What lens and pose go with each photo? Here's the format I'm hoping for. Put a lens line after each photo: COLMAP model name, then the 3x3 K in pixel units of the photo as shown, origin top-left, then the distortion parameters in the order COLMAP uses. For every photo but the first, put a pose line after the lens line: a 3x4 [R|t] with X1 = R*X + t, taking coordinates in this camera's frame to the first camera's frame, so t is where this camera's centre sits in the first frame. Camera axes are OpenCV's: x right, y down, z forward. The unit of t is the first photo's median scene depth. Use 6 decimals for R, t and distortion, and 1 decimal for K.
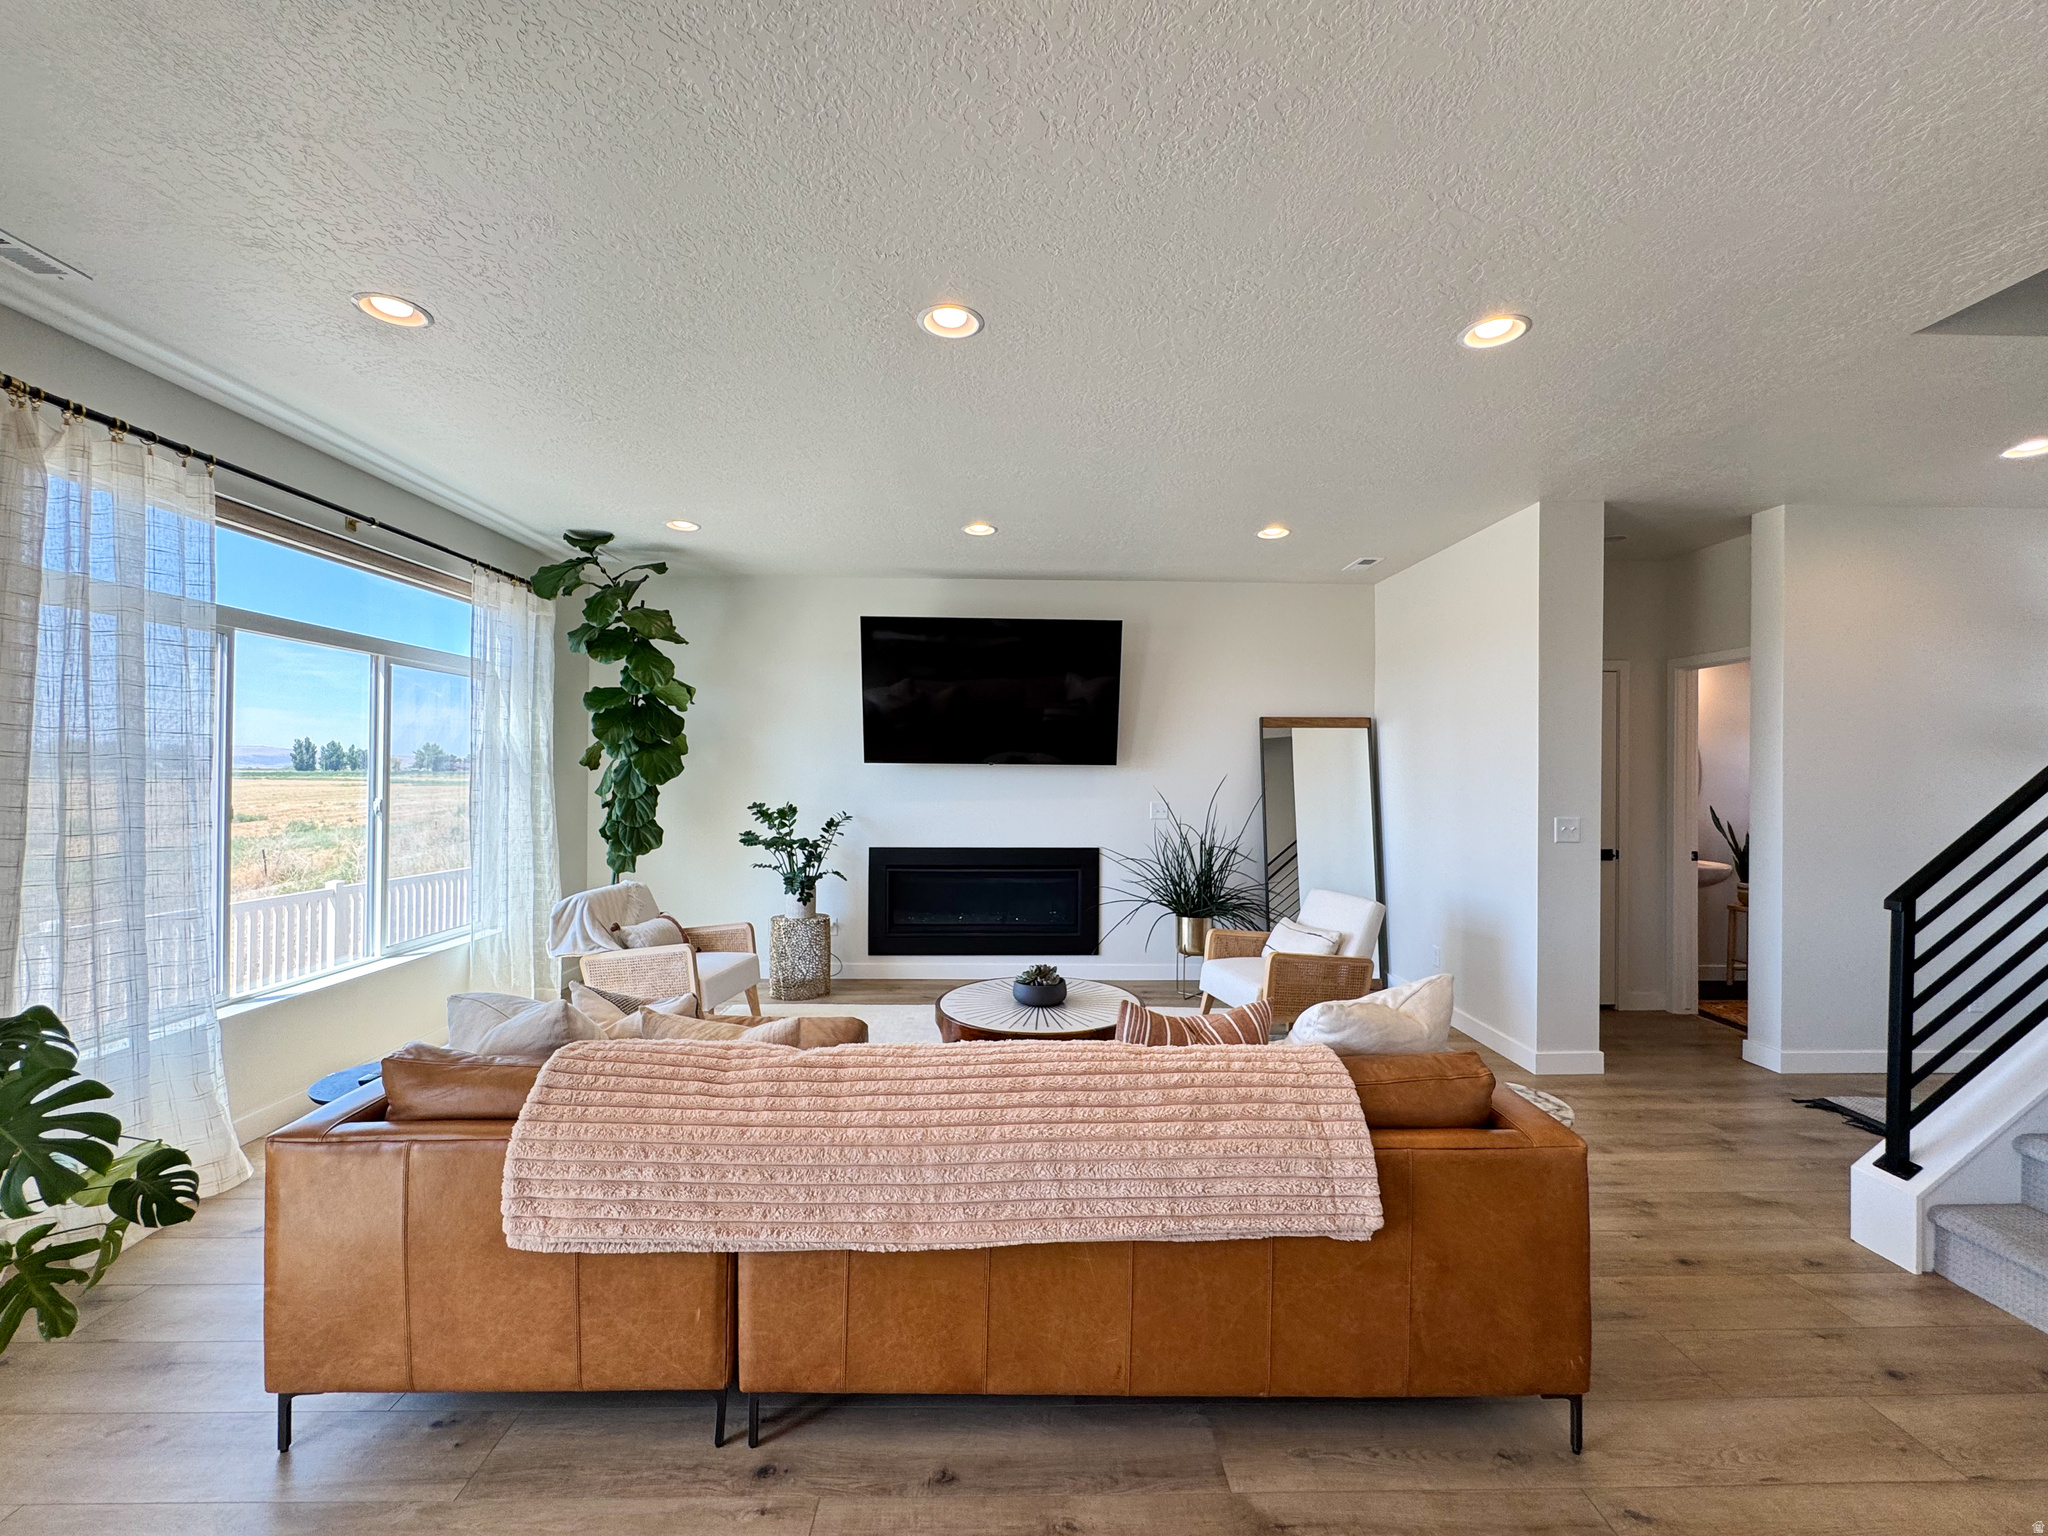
lens RADIAL K [[838.5, 0, 1030.5], [0, 838.5, 768.2], [0, 0, 1]] dist [-0.001114, -0.000261]
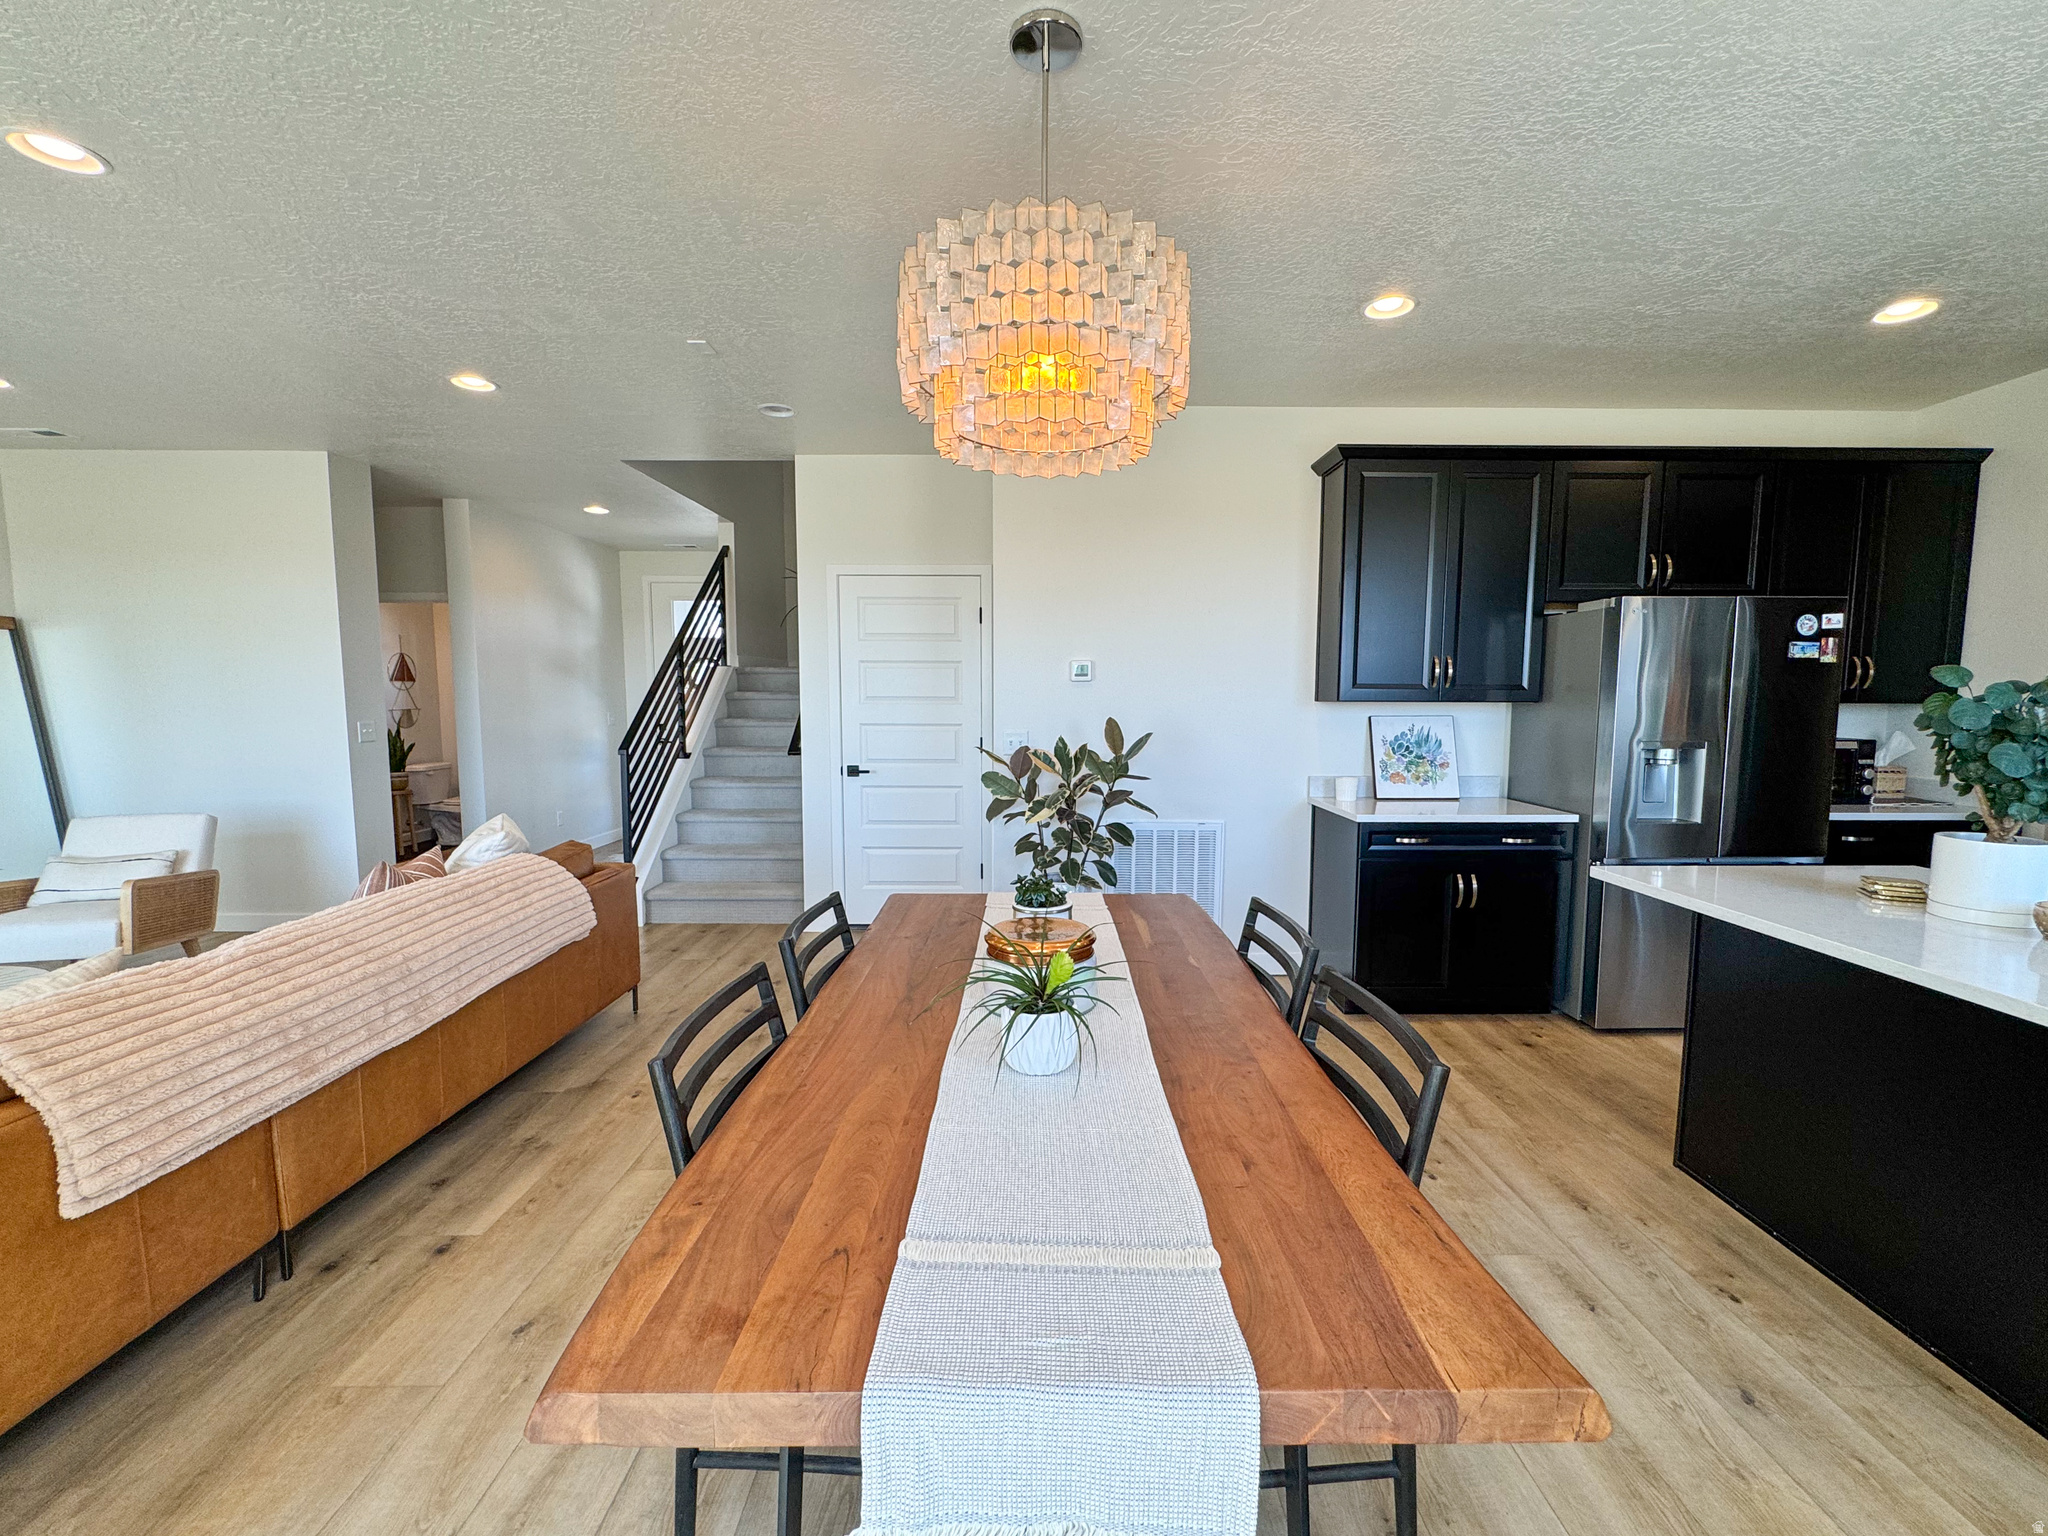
lens RADIAL K [[858.4, 0, 1045.6], [0, 858.4, 777.0], [0, 0, 1]] dist [-0.001904, 0.000211]
pose [[0.006586, -0.103325, 0.994626, -0.504900], [-0.005221, 0.994630, 0.103360, 0.003753], [-0.999965, -0.005874, 0.006012, -0.009410]]
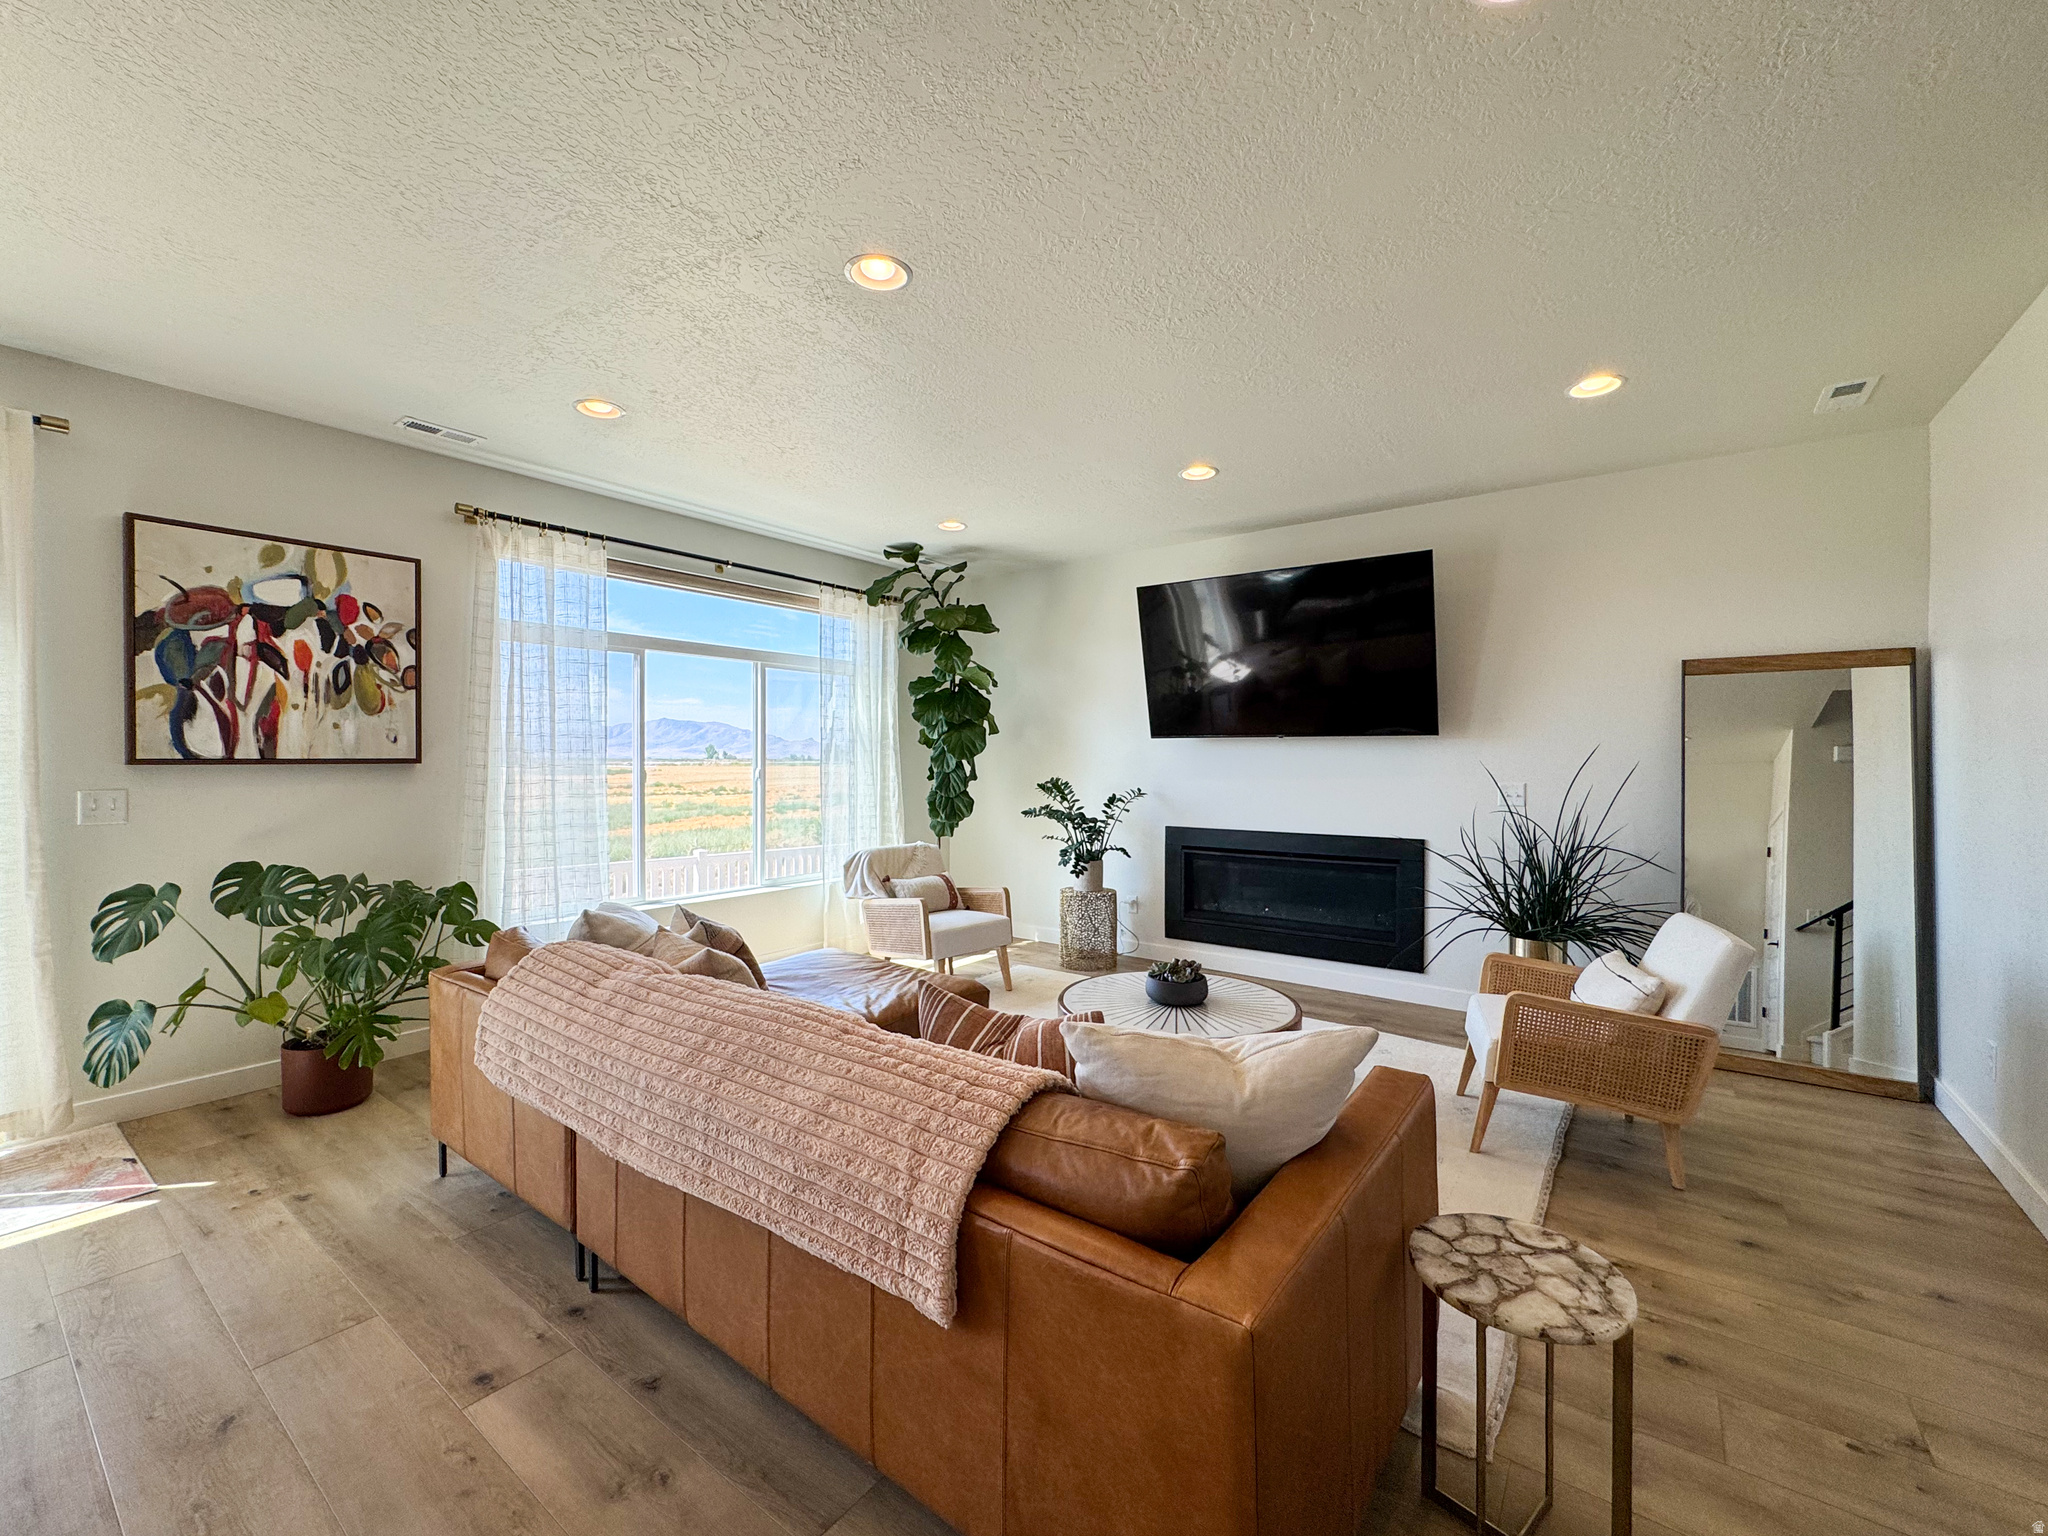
lens RADIAL K [[843.4, 0, 1021.7], [0, 843.4, 766.5], [0, 0, 1]] dist [-0.002360, -0.000336]
pose [[0.787854, 0.001922, -0.615859, 0.319526], [0.004588, 0.999949, 0.008989, 0.018973], [0.615845, -0.009908, 0.787805, 0.157179]]
